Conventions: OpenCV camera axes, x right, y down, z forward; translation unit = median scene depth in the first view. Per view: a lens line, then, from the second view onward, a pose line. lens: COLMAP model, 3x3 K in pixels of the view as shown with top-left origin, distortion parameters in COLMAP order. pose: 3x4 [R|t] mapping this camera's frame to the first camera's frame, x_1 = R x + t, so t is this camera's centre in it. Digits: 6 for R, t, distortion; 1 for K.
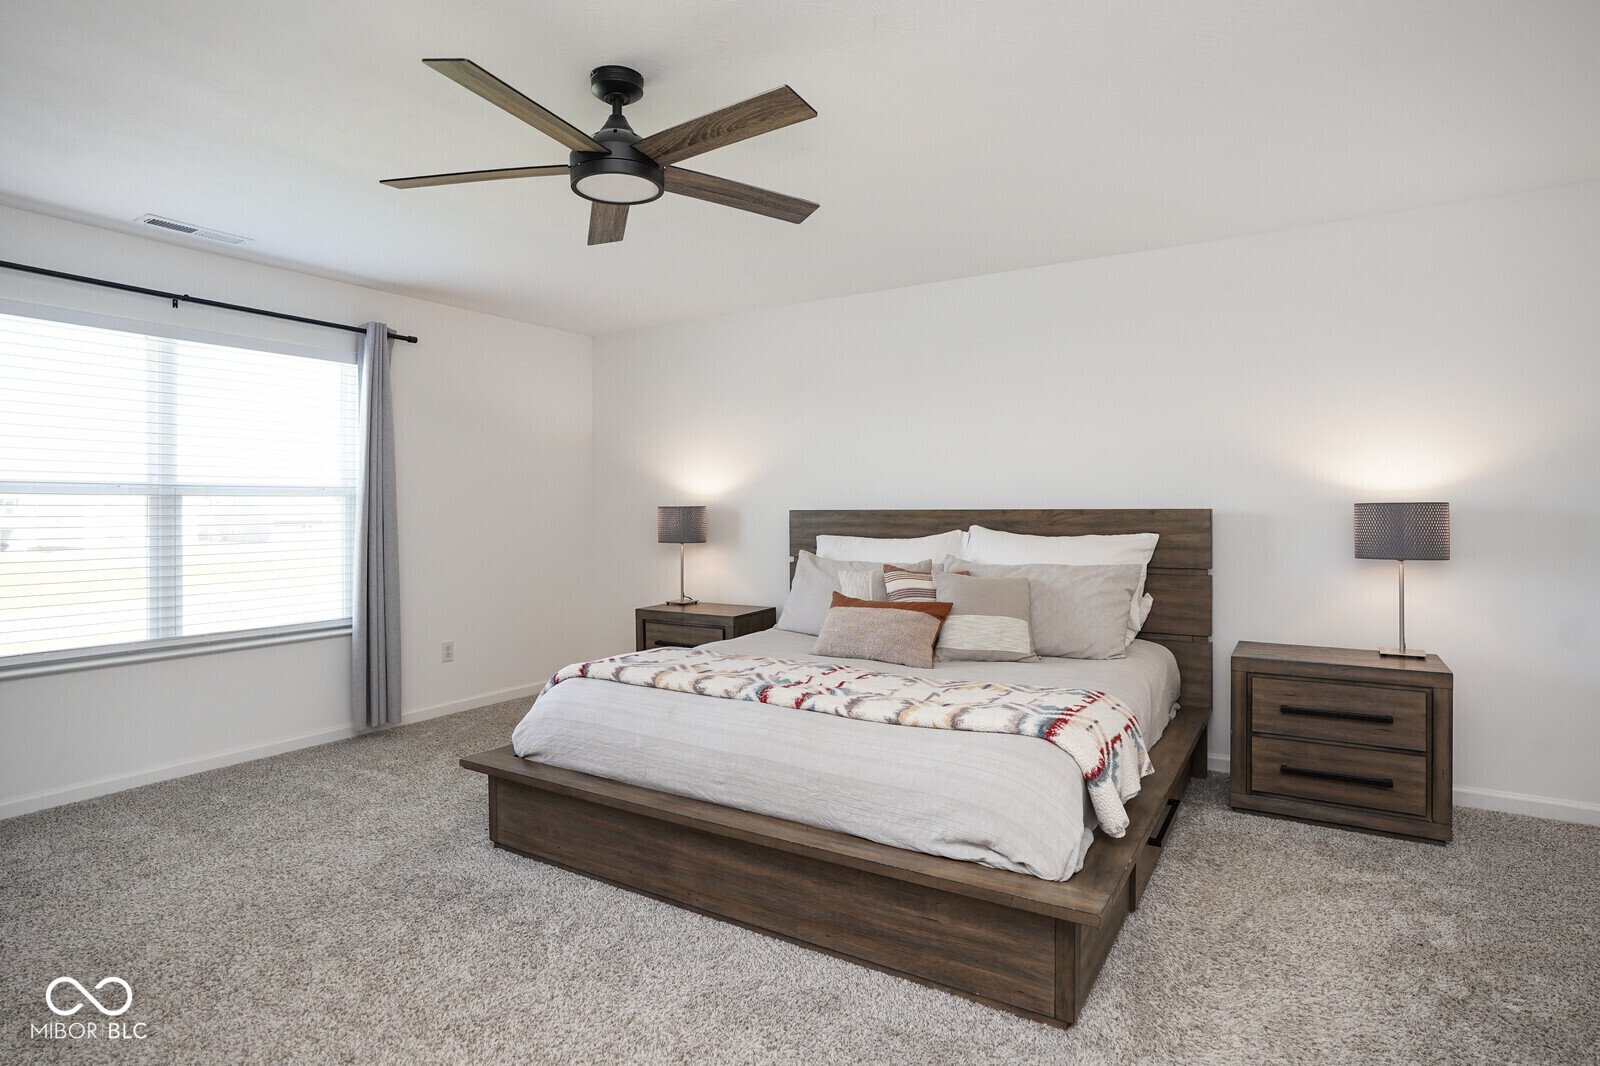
lens RADIAL K [[824.7, 0, 791.4], [0, 824.7, 516.4], [0, 0, 1]] dist [-0.029806, 0.006114]
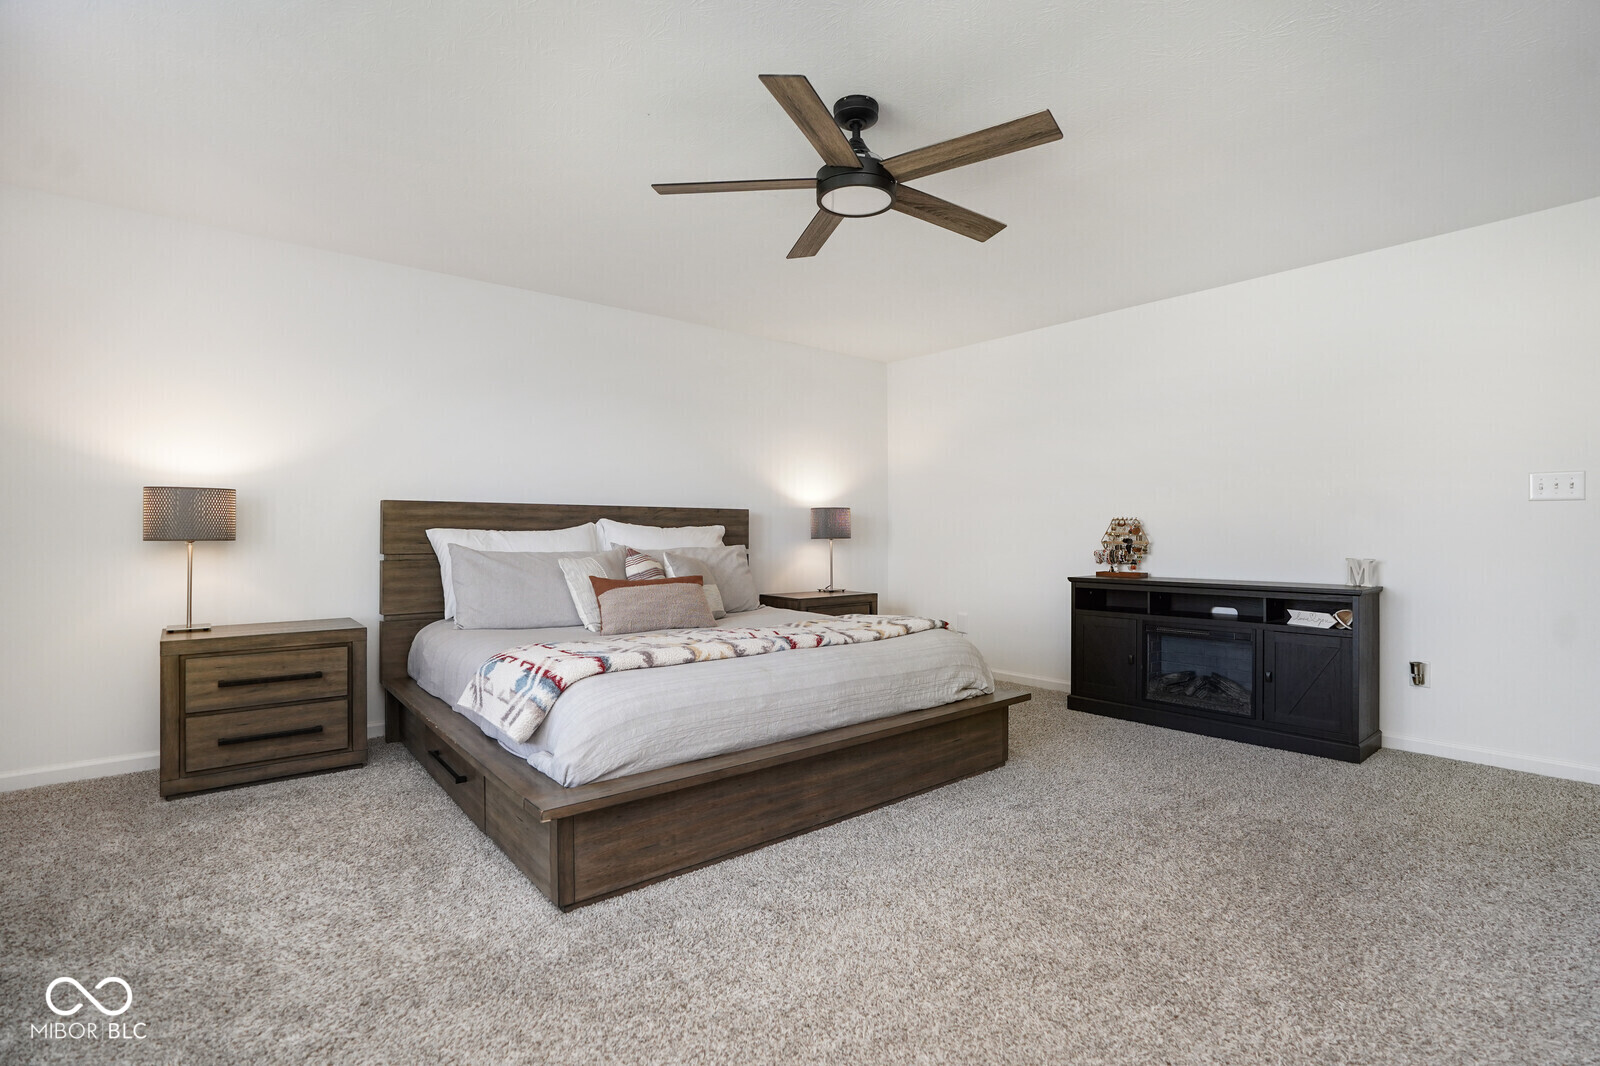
lens RADIAL K [[745.5, 0, 789.7], [0, 745.5, 536.1], [0, 0, 1]] dist [-0.044177, 0.011393]
pose [[0.312814, 0.005113, 0.949801, -0.895021], [0.005789, 0.999957, -0.007290, 0.058021], [-0.949797, 0.007778, 0.312771, 0.556806]]
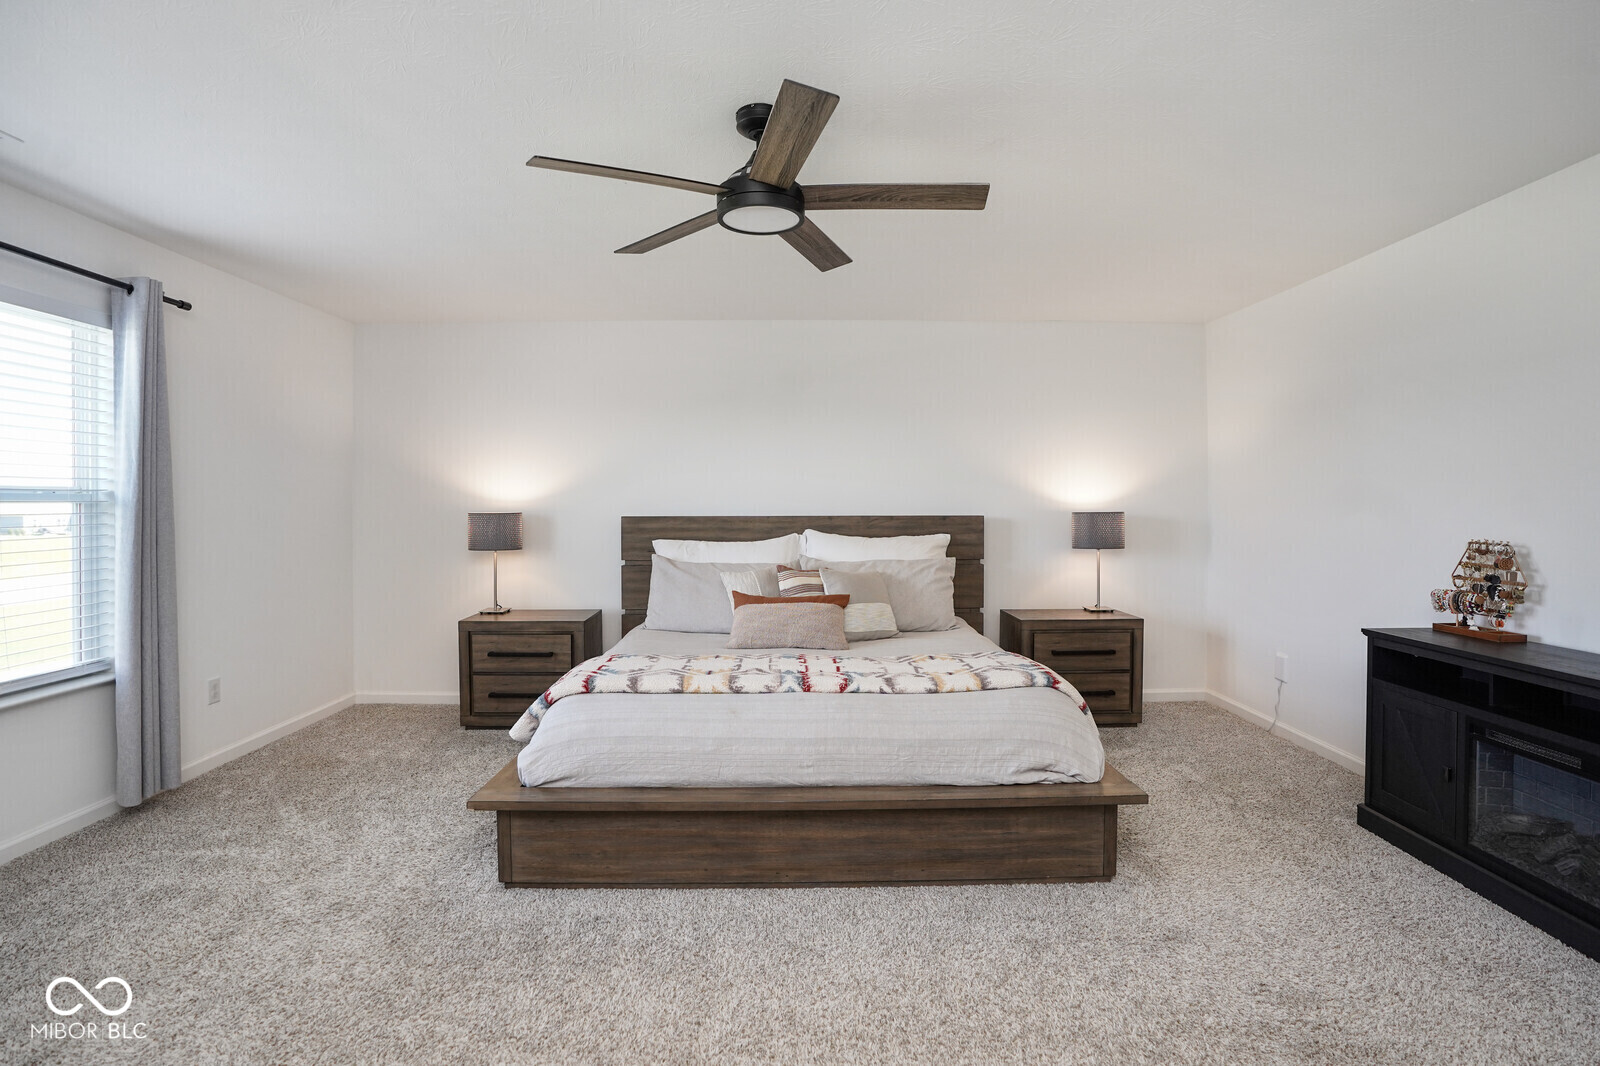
lens RADIAL K [[745.5, 0, 789.4], [0, 745.5, 521.7], [0, 0, 1]] dist [-0.044177, 0.011393]
pose [[0.842646, -0.008978, 0.538394, -0.505999], [0.003223, 0.999927, 0.011630, -0.016913], [-0.538459, -0.008065, 0.842613, 0.126892]]
